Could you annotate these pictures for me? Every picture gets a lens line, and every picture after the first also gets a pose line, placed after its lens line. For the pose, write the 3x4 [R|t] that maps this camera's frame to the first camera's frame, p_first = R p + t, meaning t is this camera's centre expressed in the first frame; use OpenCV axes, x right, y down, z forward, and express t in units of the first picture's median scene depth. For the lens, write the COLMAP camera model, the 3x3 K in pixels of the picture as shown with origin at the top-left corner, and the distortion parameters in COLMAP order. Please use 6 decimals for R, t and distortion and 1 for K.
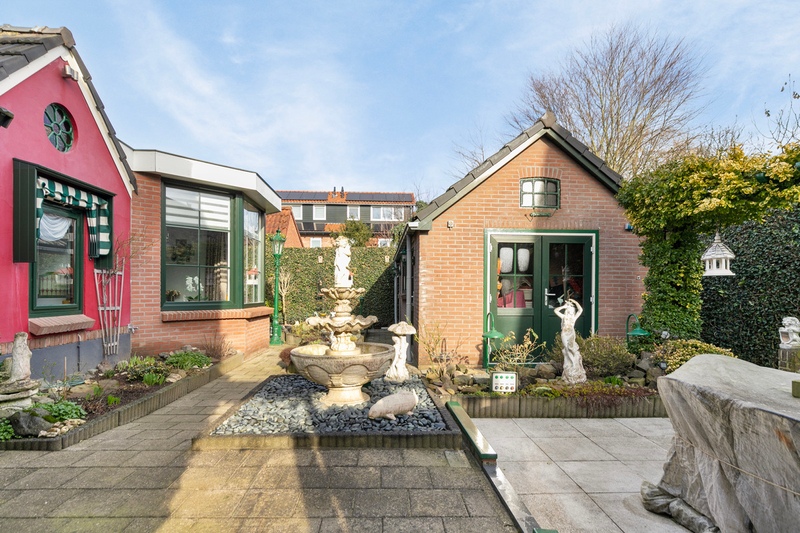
lens RADIAL K [[429.7, 0, 399.2], [0, 429.7, 295.1], [0, 0, 1]] dist [0.003027, -0.000104]
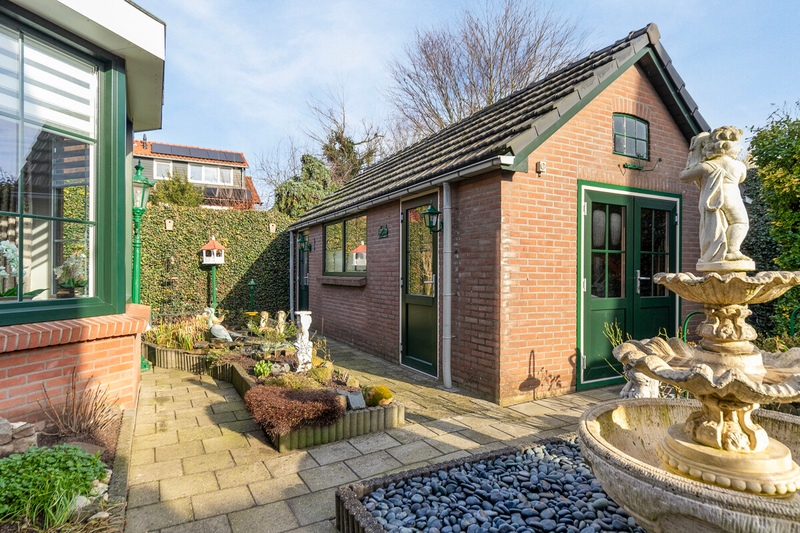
lens RADIAL K [[449.5, 0, 399.6], [0, 449.5, 272.2], [0, 0, 1]] dist [0.005399, -0.001848]
pose [[0.904136, -0.001711, 0.427241, -0.340997], [0.005131, 0.999963, -0.006854, -0.008609], [-0.427213, 0.008389, 0.904112, 0.487080]]
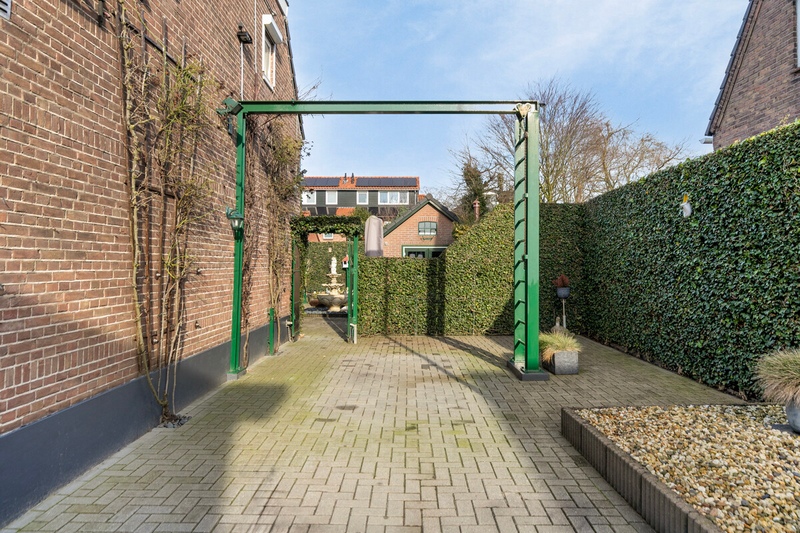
lens RADIAL K [[535.1, 0, 400.0], [0, 535.1, 266.5], [0, 0, 1]] dist [-0.006118, -0.002141]
pose [[0.998012, -0.006160, -0.062723, 0.367867], [0.005648, 0.999949, -0.008332, -0.022090], [0.062771, 0.007961, 0.997996, -1.759279]]
